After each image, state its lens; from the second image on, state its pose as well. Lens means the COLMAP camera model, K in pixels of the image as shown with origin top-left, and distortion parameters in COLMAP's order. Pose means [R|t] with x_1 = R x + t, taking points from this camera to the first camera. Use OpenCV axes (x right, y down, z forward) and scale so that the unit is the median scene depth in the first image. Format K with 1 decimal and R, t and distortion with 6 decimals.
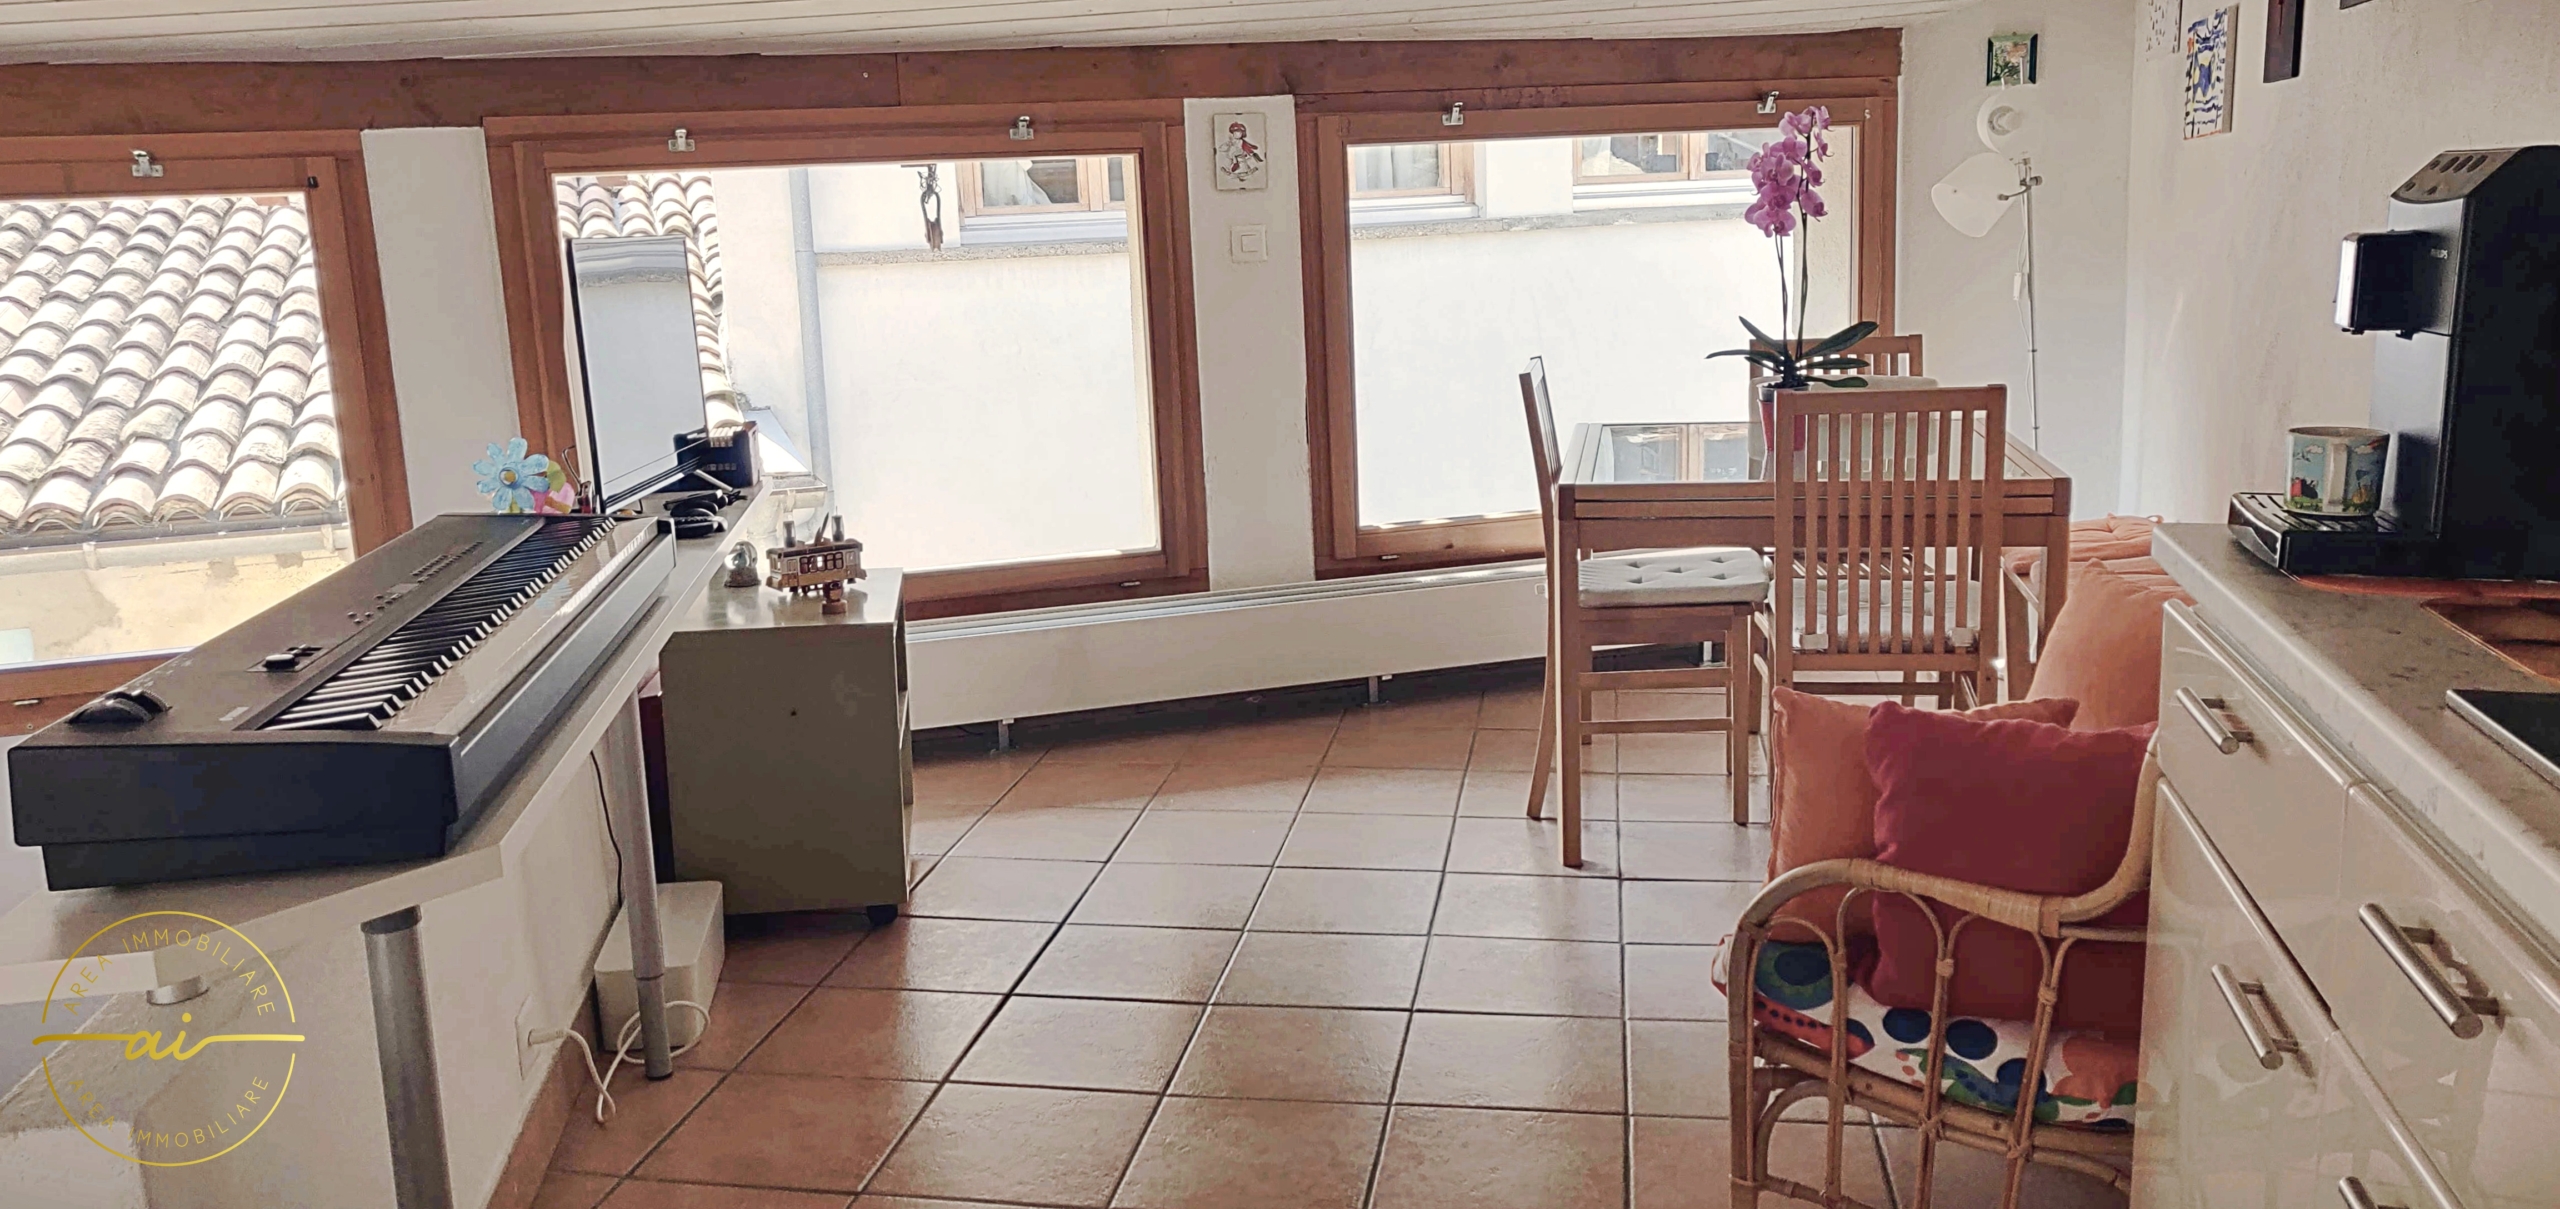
lens RADIAL K [[1971.6, 0, 1280.0], [0, 1971.6, 604.5], [0, 0, 1]] dist [0.072818, -0.214821]
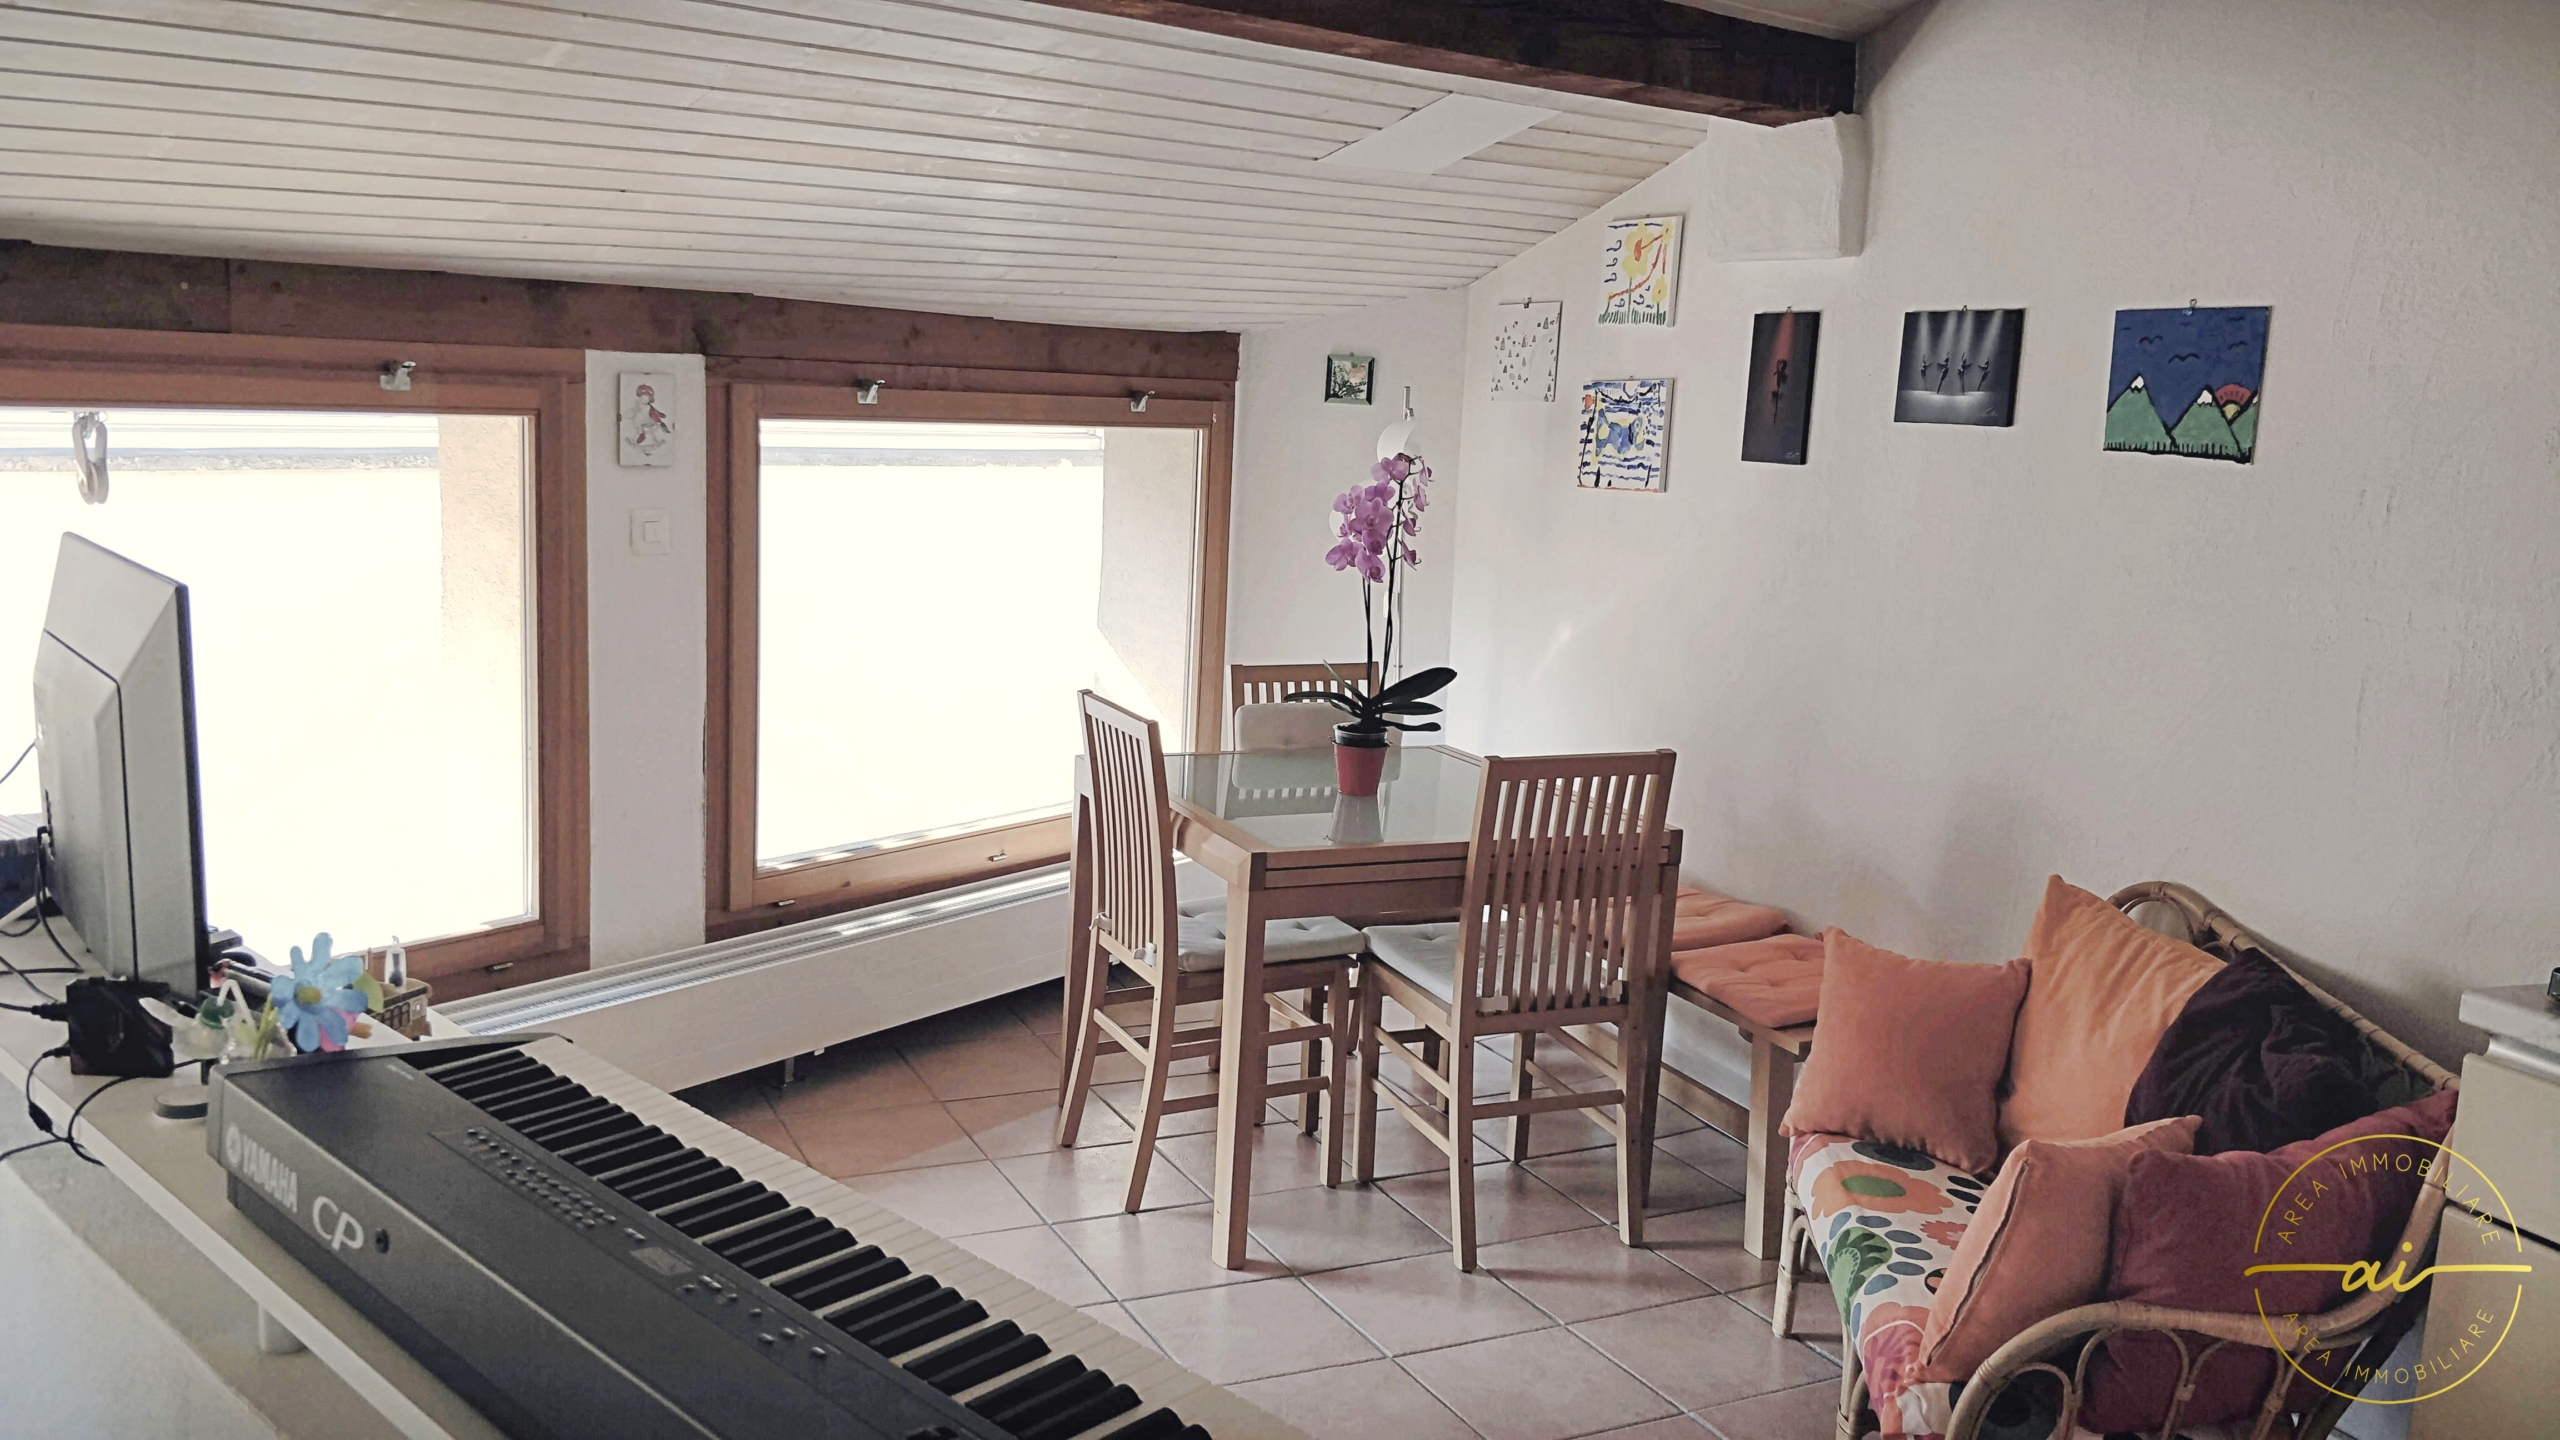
lens RADIAL K [[2111.7, 0, 1280.0], [0, 2111.7, 720.0], [0, 0, 1]] dist [0.062588, -0.003710]
pose [[0.797950, -0.015762, 0.602517, -0.335233], [0.037475, 0.999021, -0.023497, -0.076485], [-0.601557, 0.041329, 0.797760, 0.159468]]
